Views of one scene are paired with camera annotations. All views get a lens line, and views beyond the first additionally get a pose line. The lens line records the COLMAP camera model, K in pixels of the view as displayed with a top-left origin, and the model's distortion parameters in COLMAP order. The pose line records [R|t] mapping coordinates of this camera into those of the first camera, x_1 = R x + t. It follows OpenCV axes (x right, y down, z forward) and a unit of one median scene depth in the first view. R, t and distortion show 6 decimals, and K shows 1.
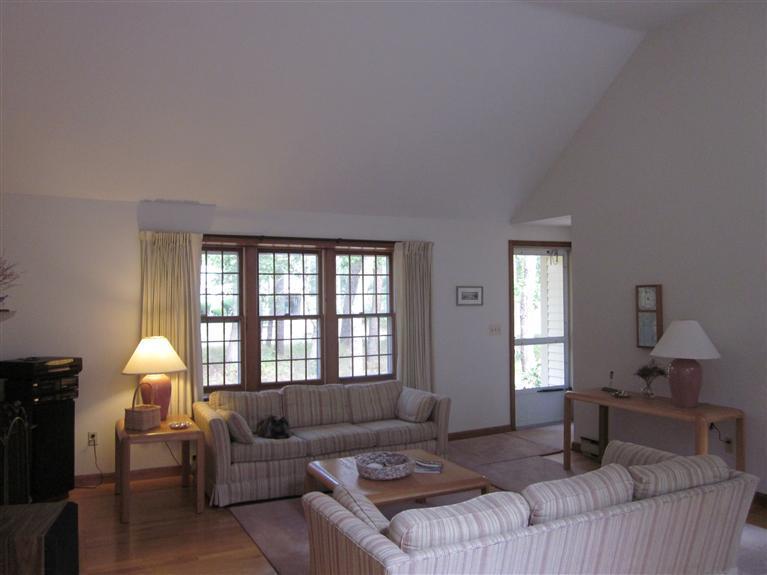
lens RADIAL K [[624.3, 0, 383.5], [0, 624.3, 287.5], [0, 0, 1]] dist [-0.079079, 0.000988]
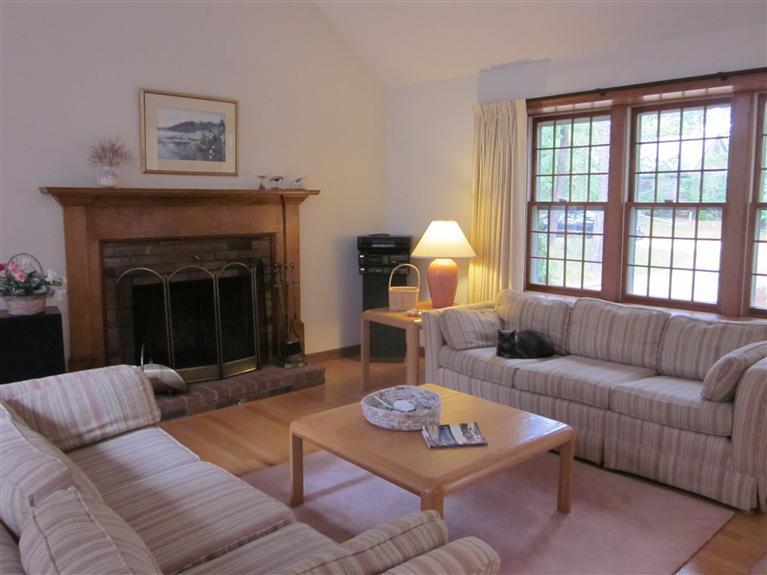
lens RADIAL K [[640.5, 0, 389.1], [0, 640.5, 286.6], [0, 0, 1]] dist [-0.010660, -0.001969]
pose [[0.275822, 0.138551, -0.951171, 0.456072], [0.019378, 0.988554, 0.149615, 0.026141], [0.961013, -0.059699, 0.269980, 0.533177]]
